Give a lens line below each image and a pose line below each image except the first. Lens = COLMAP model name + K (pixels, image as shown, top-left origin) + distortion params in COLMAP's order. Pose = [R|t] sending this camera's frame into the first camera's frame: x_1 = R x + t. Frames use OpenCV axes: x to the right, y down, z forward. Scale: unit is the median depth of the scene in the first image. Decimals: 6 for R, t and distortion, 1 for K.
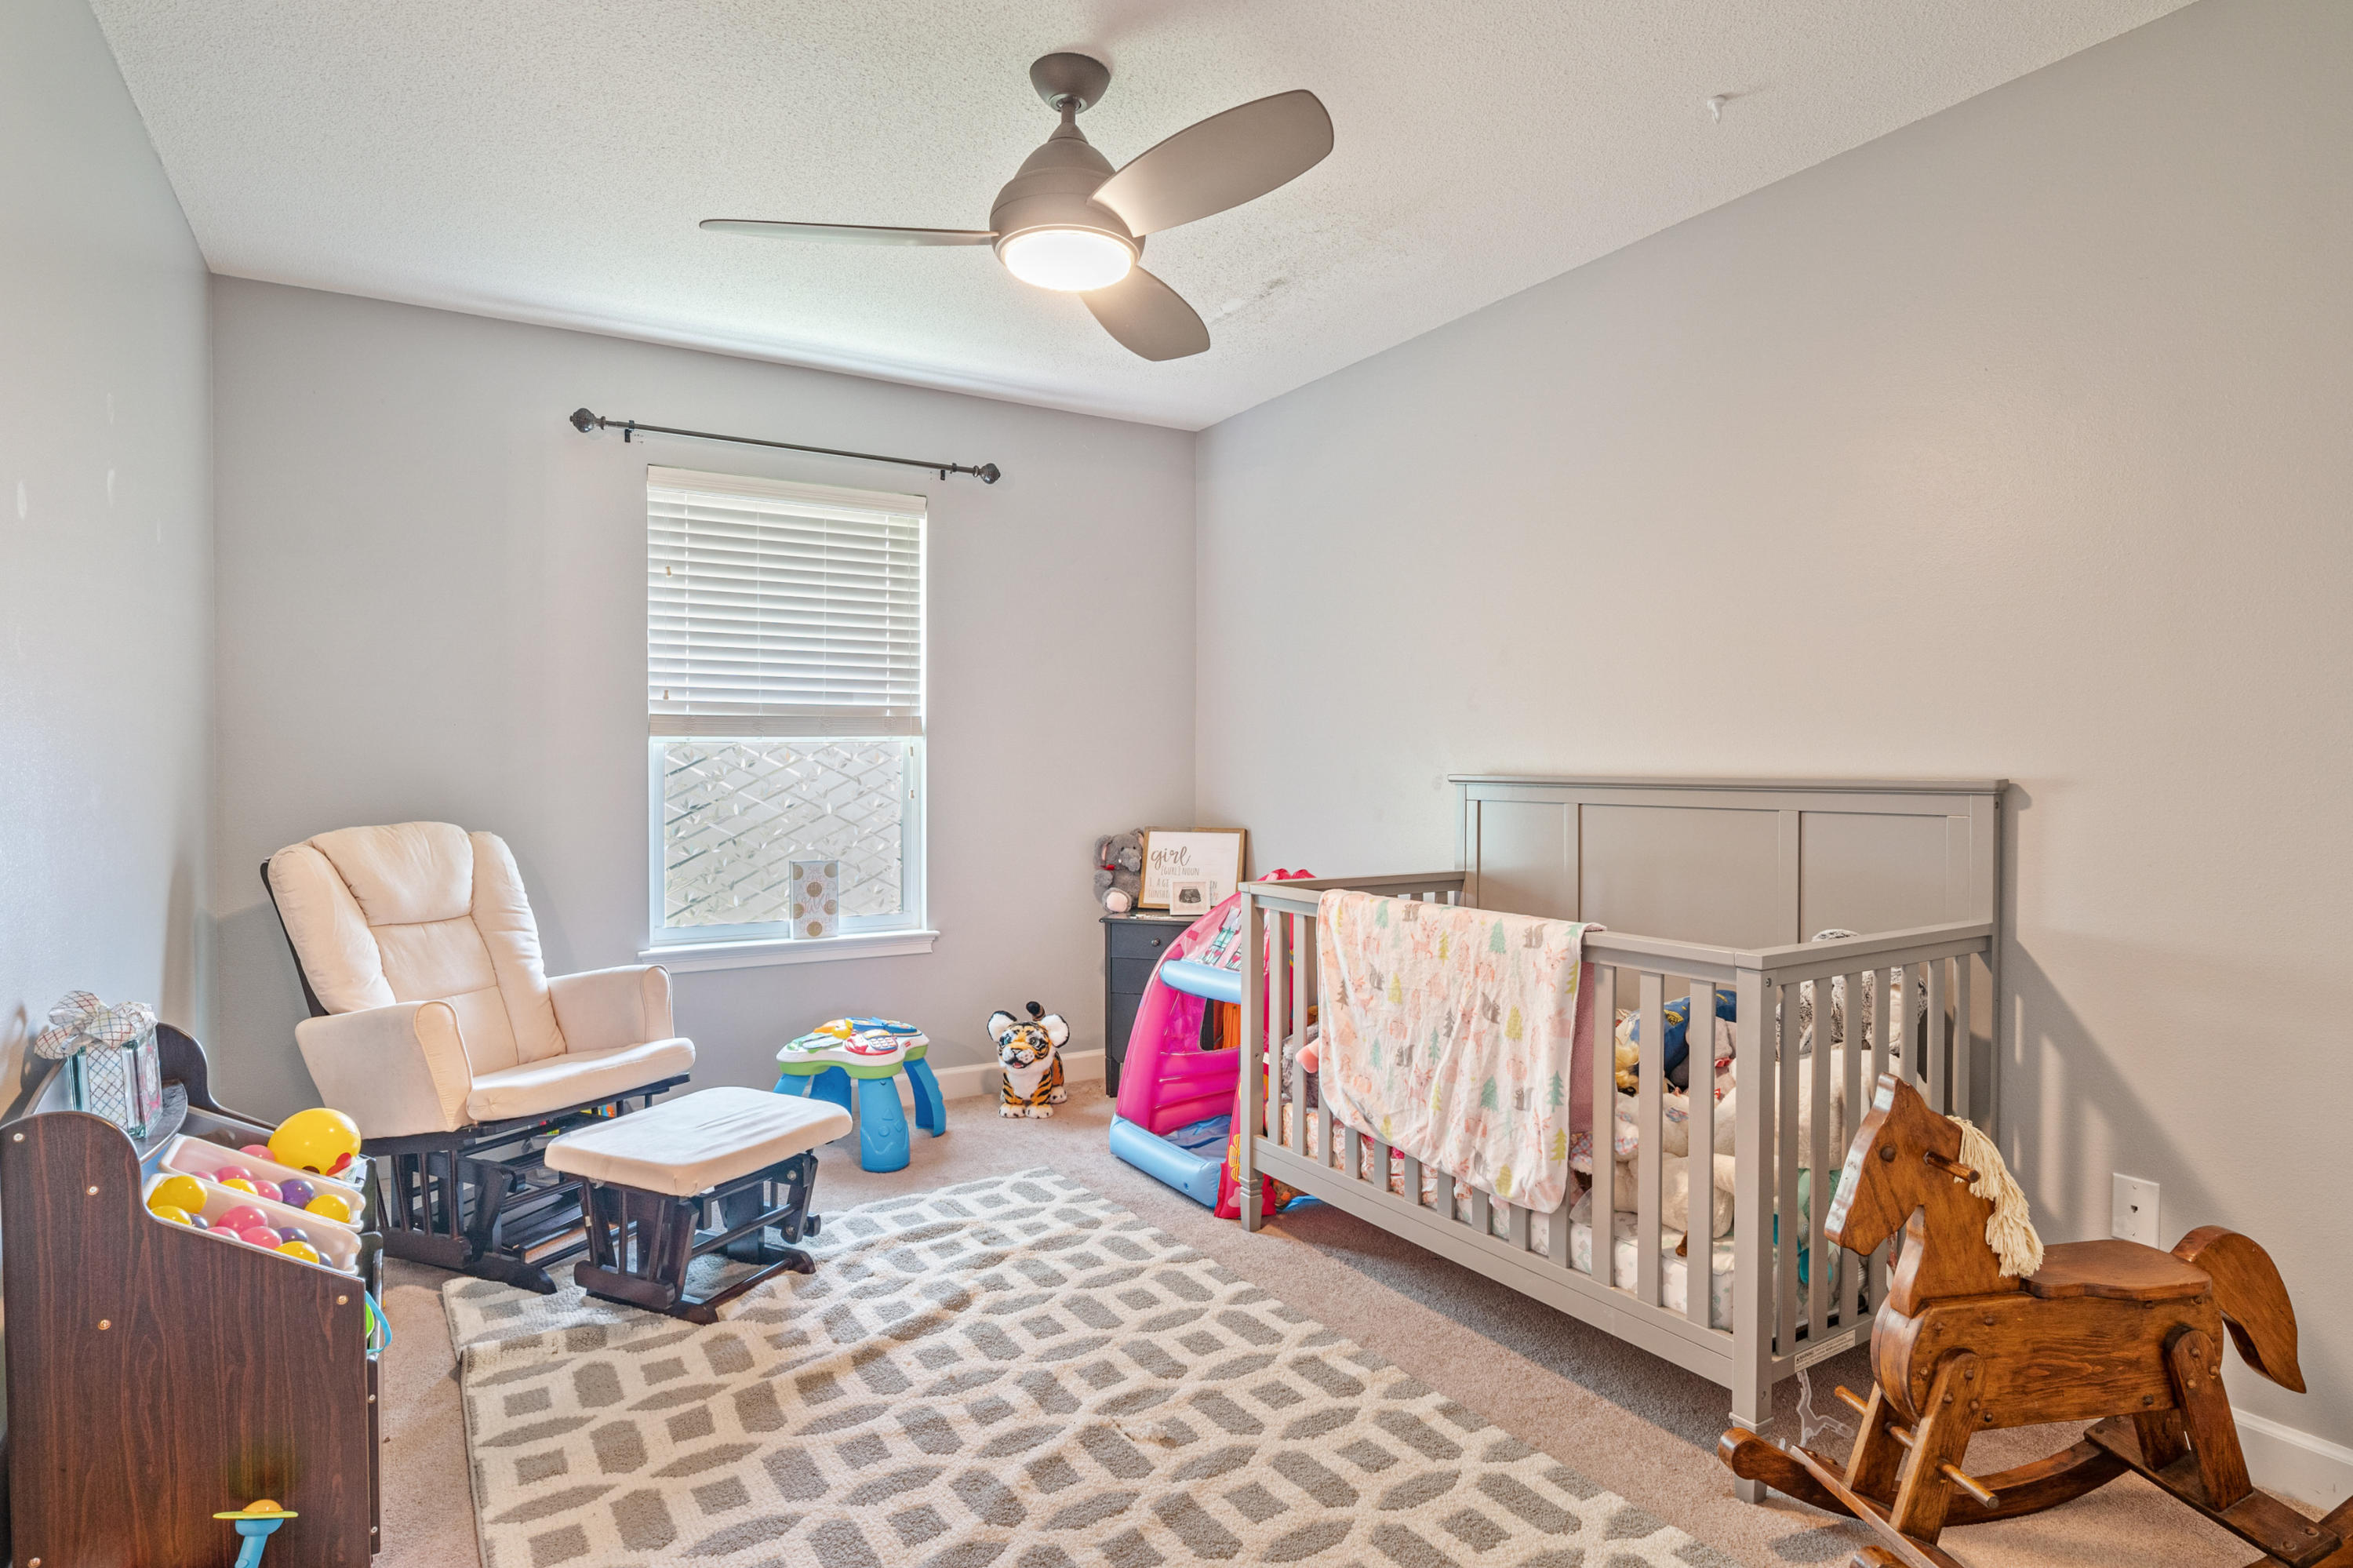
lens RADIAL K [[1250.4, 0, 1189.4], [0, 1250.4, 786.1], [0, 0, 1]] dist [0.000606, -0.000147]
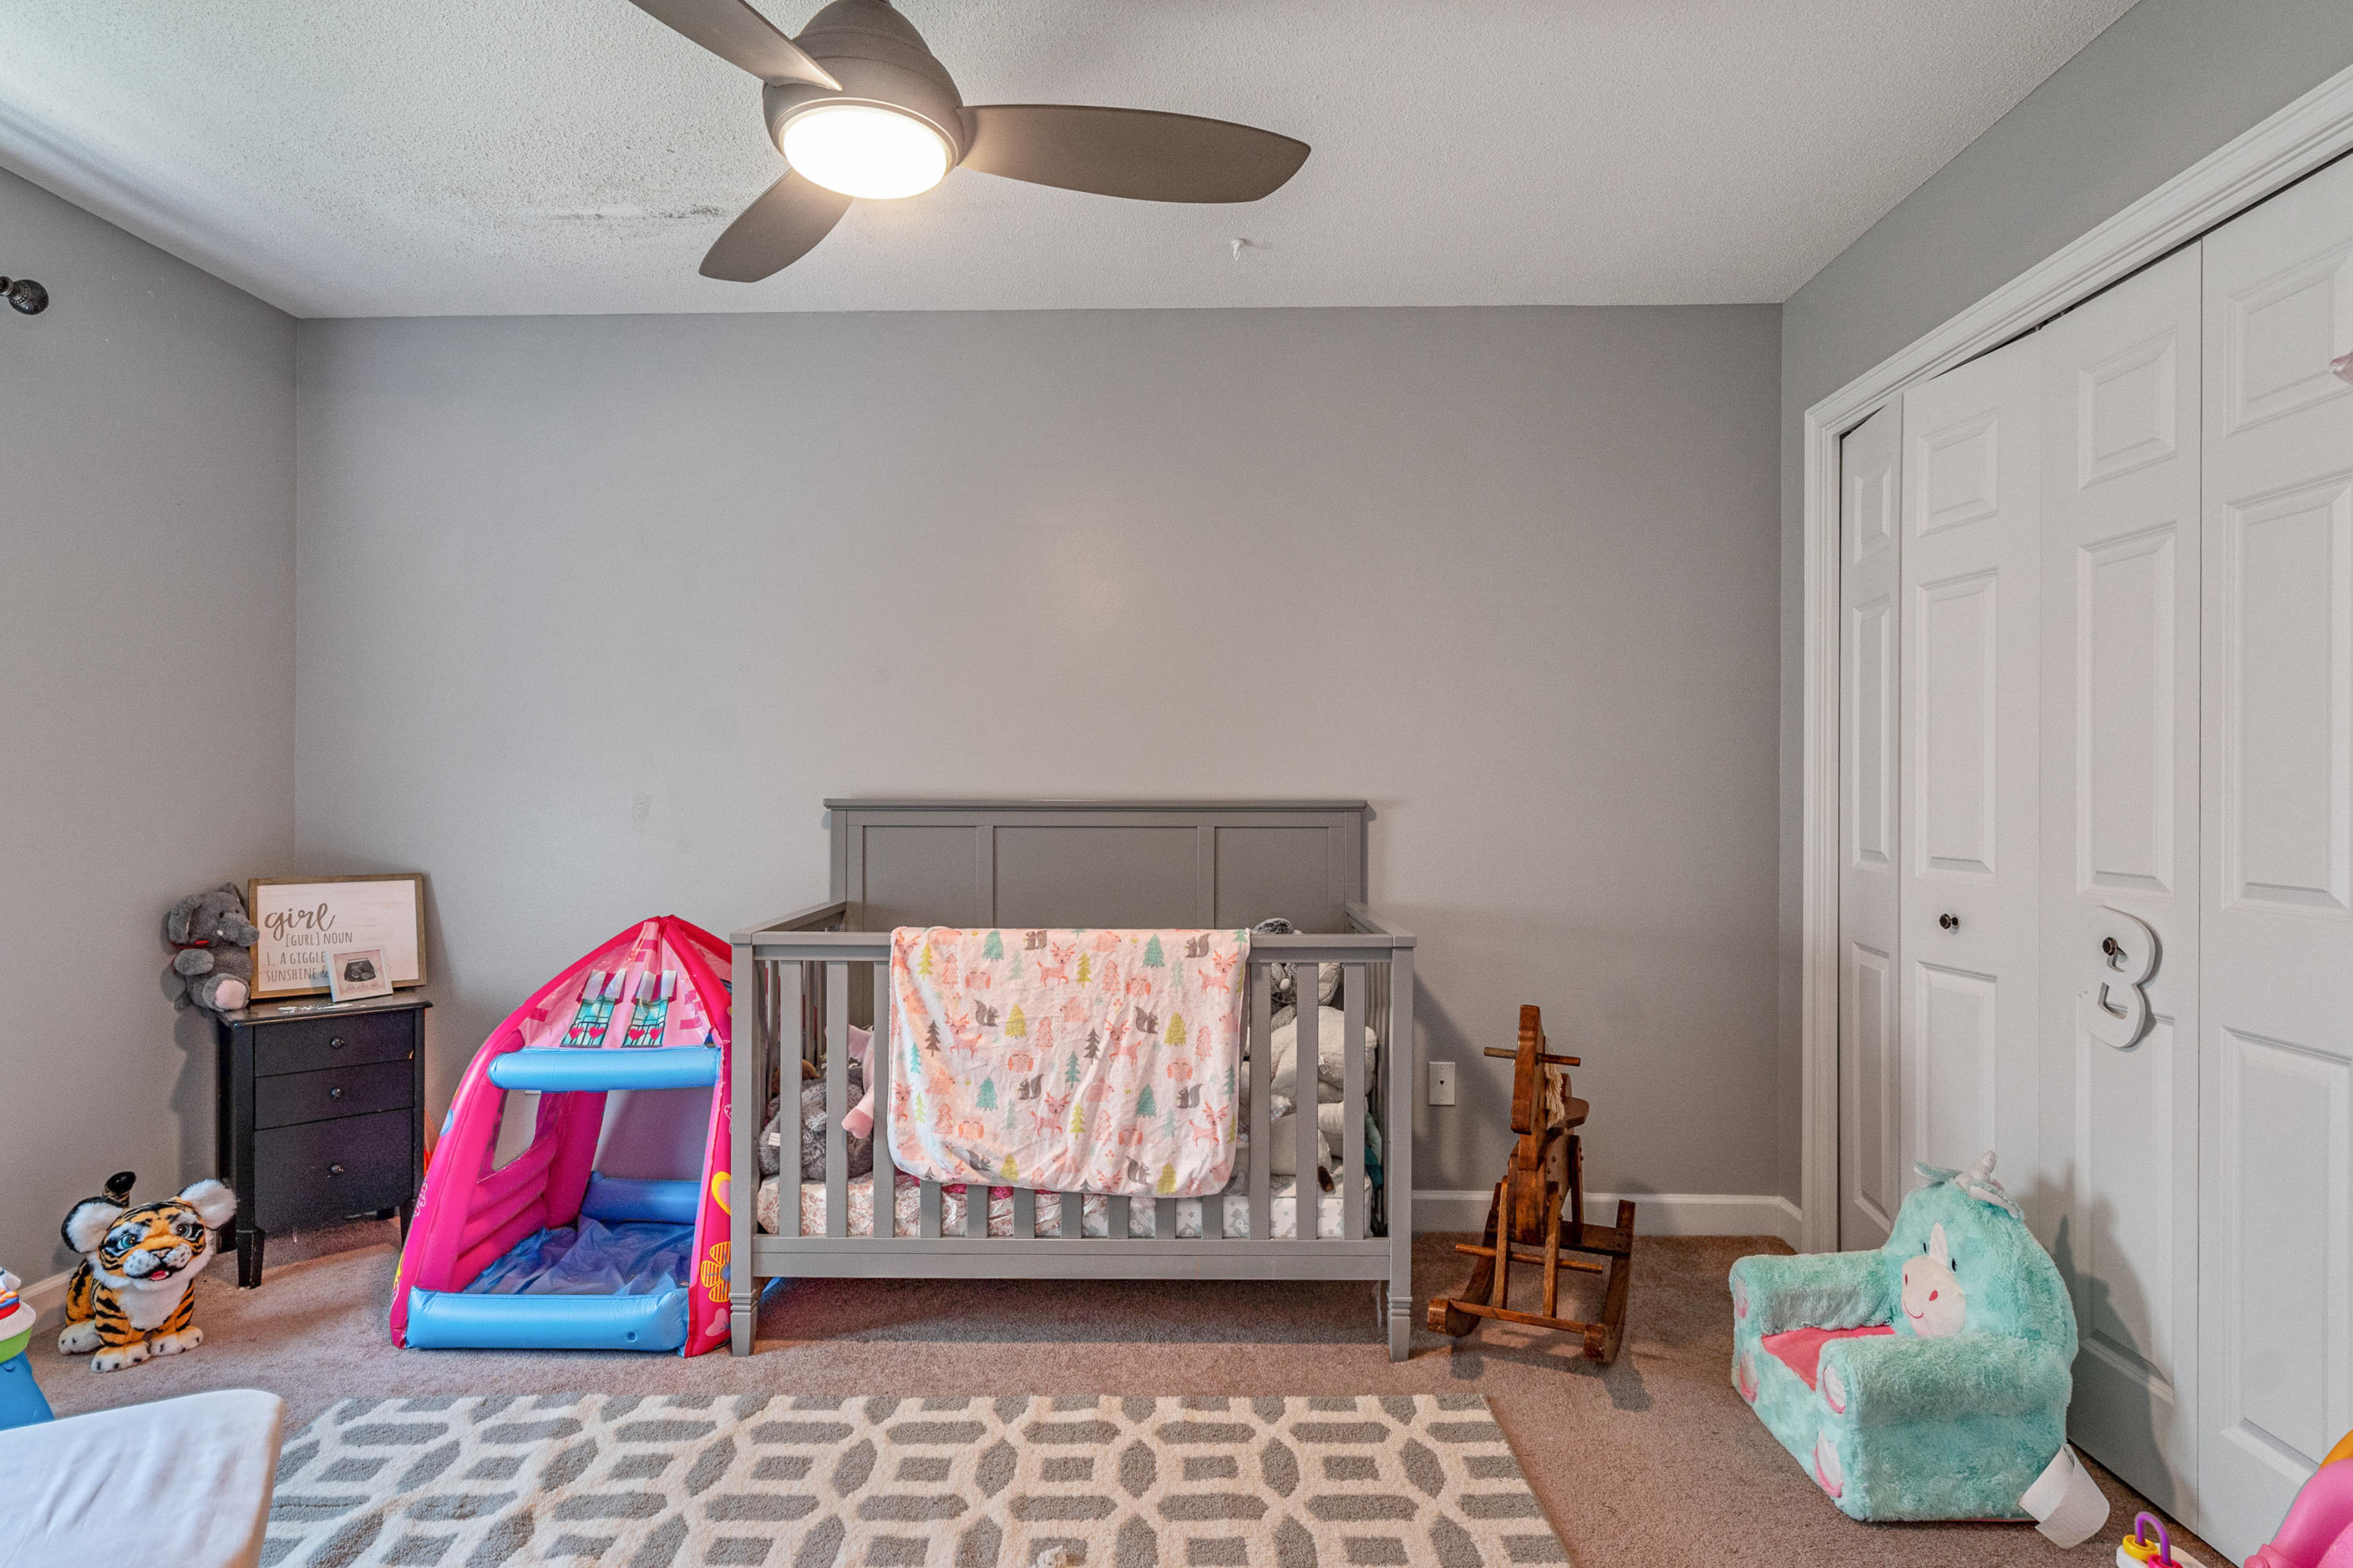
lens RADIAL K [[1250.4, 0, 1189.4], [0, 1250.4, 786.1], [0, 0, 1]] dist [0.000606, -0.000147]
pose [[0.547572, 0.001170, 0.836757, -0.575553], [0.012476, 0.999876, -0.009562, -0.009113], [-0.836665, 0.015675, 0.547490, 0.356376]]
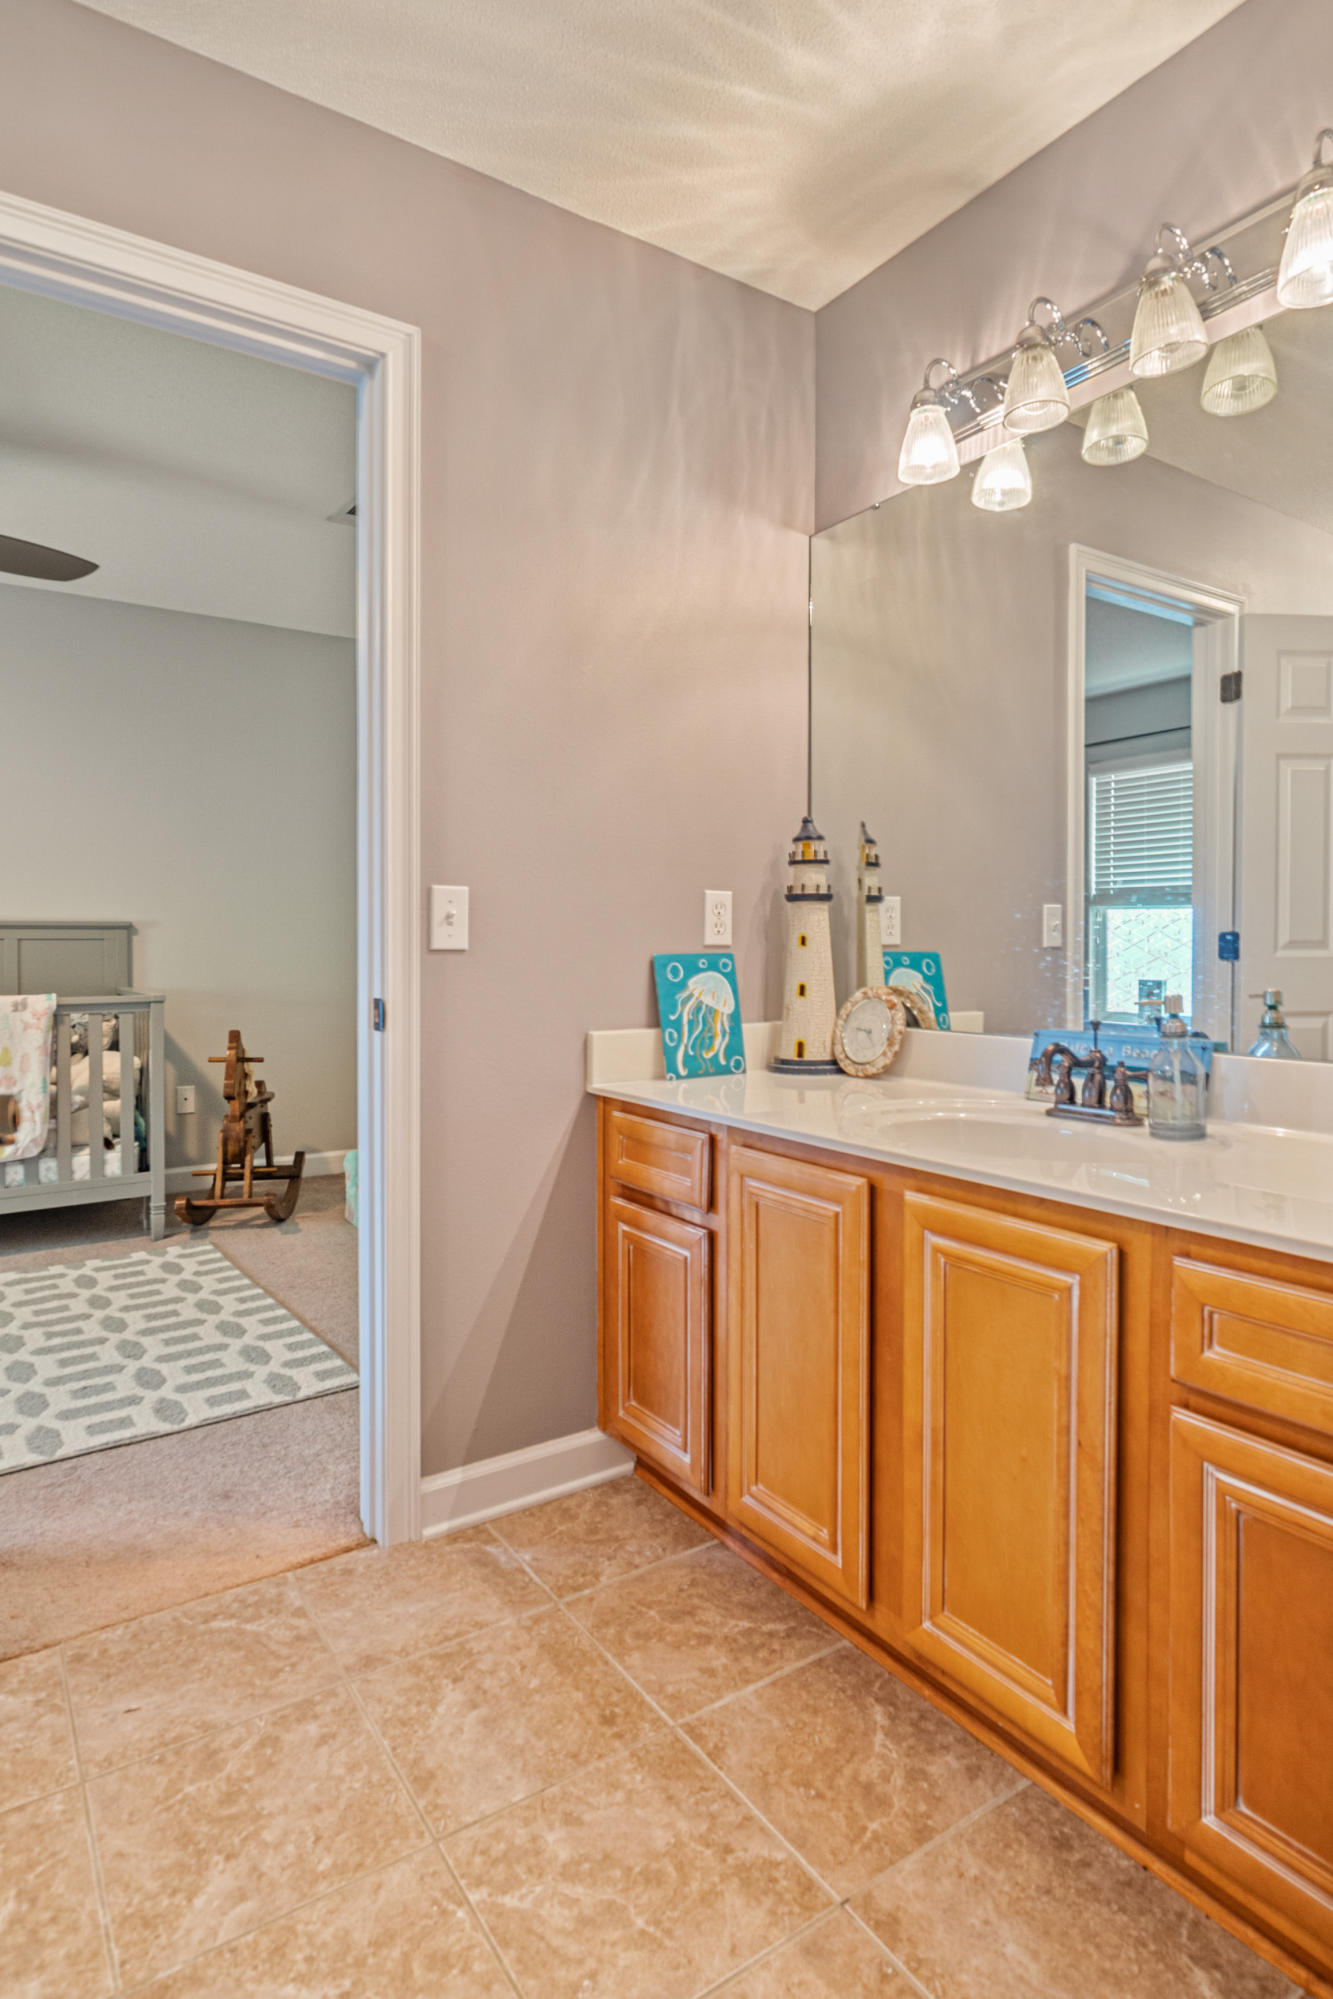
lens RADIAL K [[1087.0, 0, 675.1], [0, 1087.0, 966.1], [0, 0, 1]] dist [0.000875, 0.000650]
pose [[-0.030646, -0.015000, 0.999418, -1.156948], [0.019538, 0.999687, 0.015603, 0.051901], [-0.999339, 0.020005, -0.030343, 0.097868]]
